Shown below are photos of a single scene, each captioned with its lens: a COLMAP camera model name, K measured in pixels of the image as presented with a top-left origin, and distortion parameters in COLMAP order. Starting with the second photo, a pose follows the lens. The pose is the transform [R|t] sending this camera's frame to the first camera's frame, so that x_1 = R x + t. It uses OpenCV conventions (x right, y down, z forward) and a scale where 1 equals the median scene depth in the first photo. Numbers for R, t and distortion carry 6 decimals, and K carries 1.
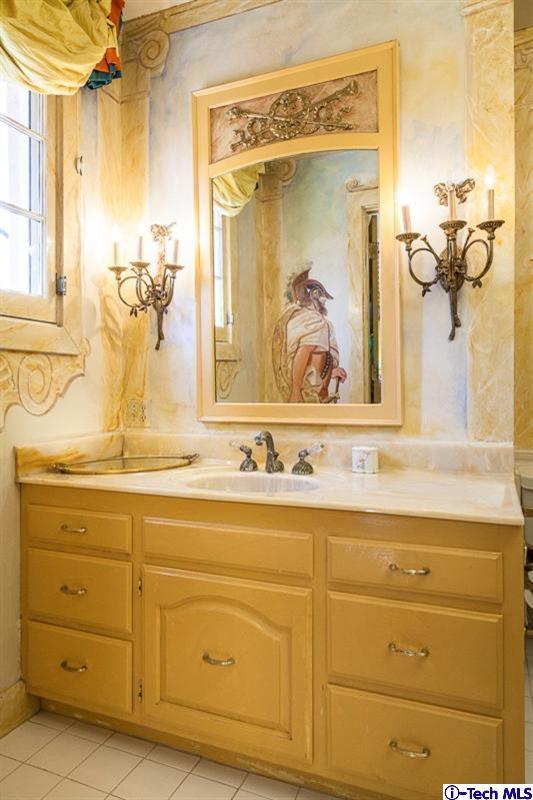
lens RADIAL K [[546.1, 0, 268.4], [0, 546.1, 395.5], [0, 0, 1]] dist [-0.021627, 0.001163]
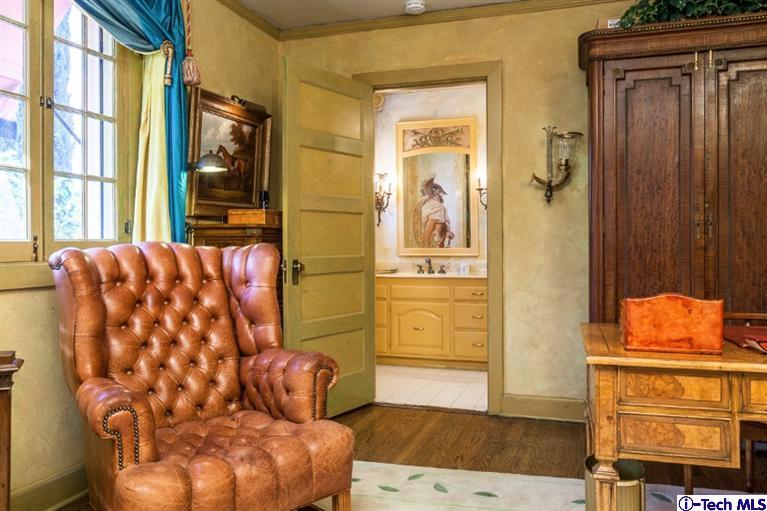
lens RADIAL K [[637.7, 0, 382.9], [0, 637.7, 254.5], [0, 0, 1]] dist [0.003127, -0.000062]
pose [[0.998618, -0.001332, 0.052542, -0.355589], [0.001199, 0.999996, 0.002556, 0.035842], [-0.052546, -0.002490, 0.998615, -1.923119]]
